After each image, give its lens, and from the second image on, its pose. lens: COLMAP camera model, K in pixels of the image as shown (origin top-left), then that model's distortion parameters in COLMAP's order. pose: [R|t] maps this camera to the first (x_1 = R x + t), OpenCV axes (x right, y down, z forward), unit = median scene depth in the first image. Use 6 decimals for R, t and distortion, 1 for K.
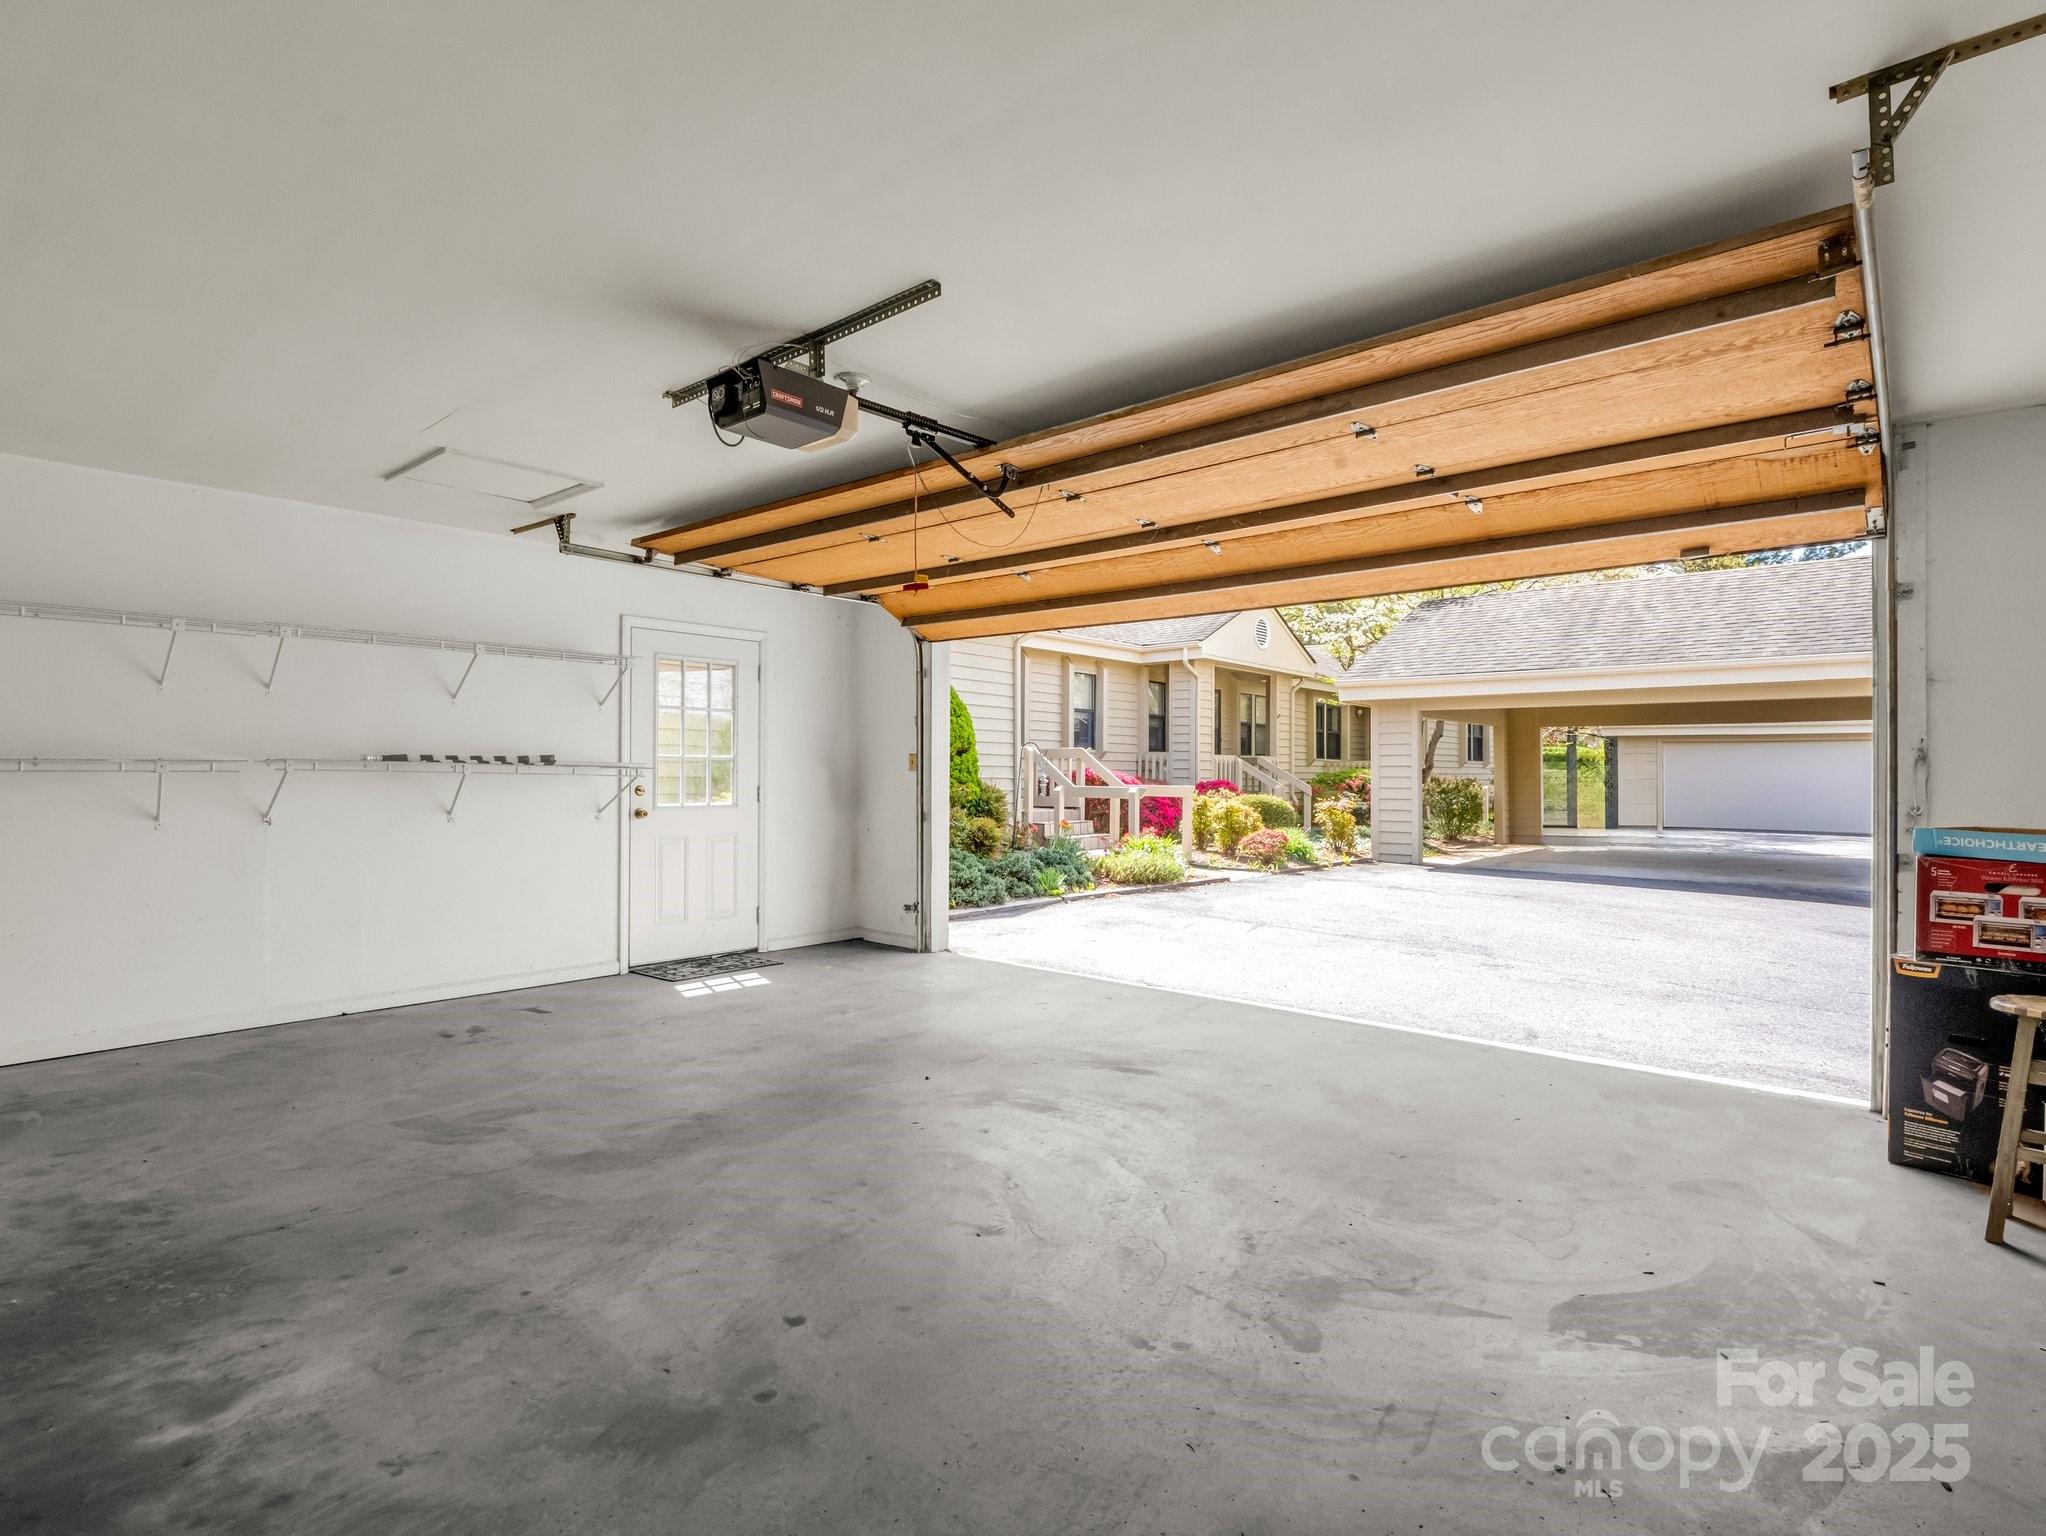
lens RADIAL K [[1063.0, 0, 1017.7], [0, 1063.0, 776.4], [0, 0, 1]] dist [-0.009820, 0.009372]
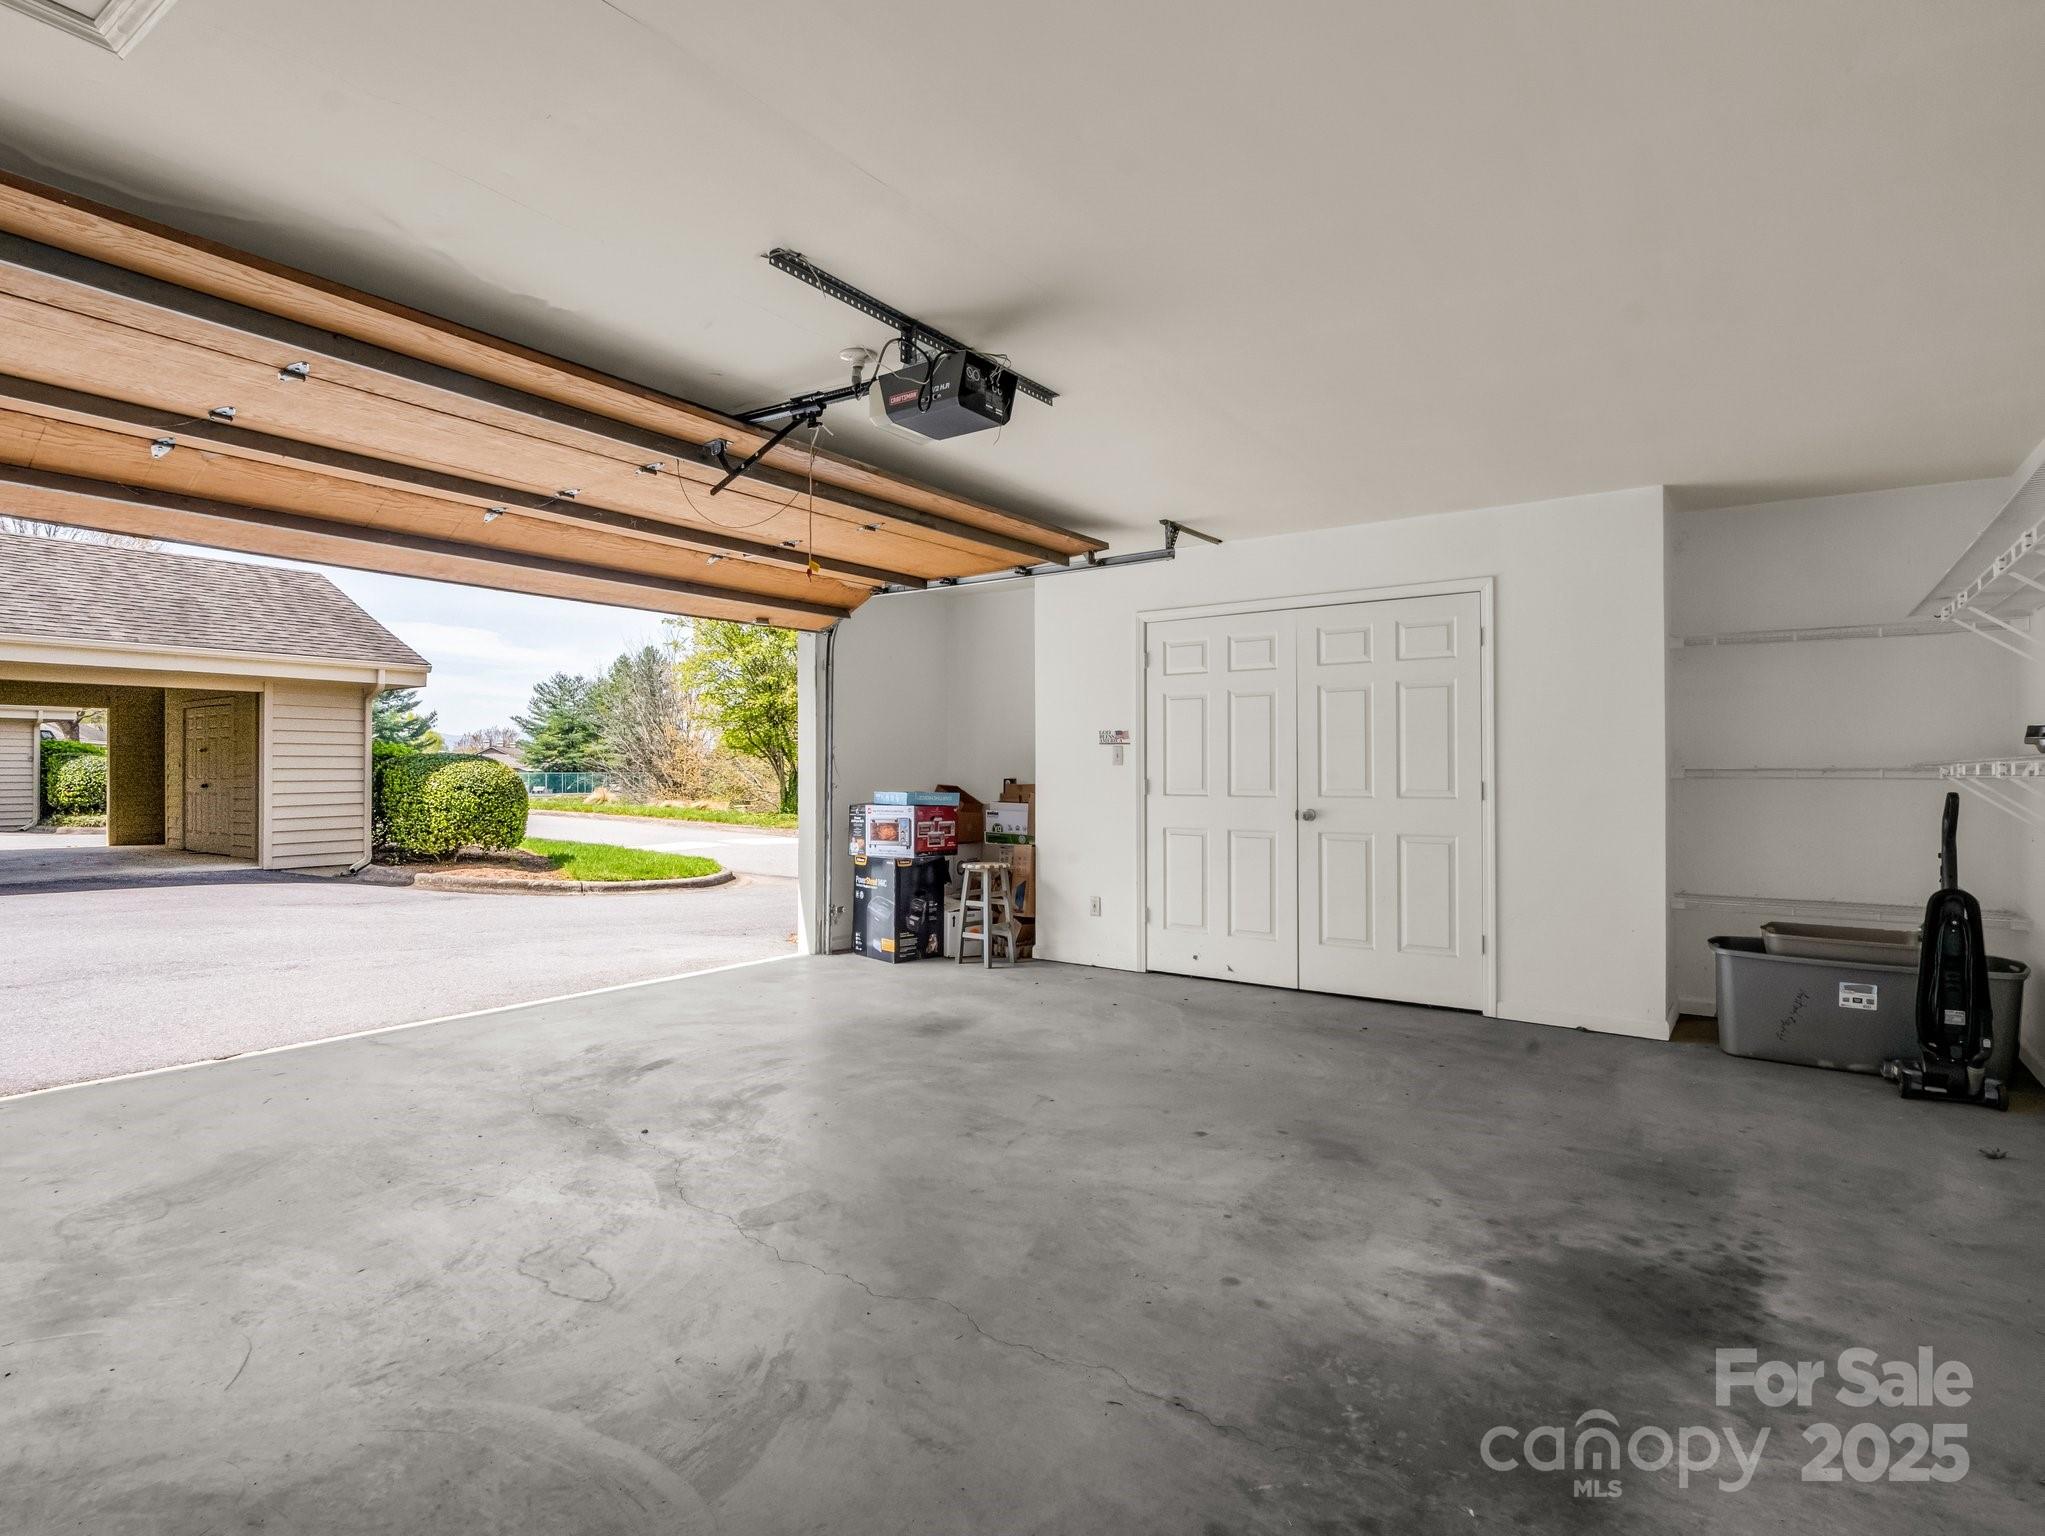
lens RADIAL K [[1062.5, 0, 1010.3], [0, 1062.5, 758.8], [0, 0, 1]] dist [-0.009820, 0.009372]
pose [[-0.099536, 0.008604, 0.994997, -1.457008], [0.003273, 0.999960, -0.008320, 0.003060], [-0.995029, 0.002428, -0.099560, 1.239619]]
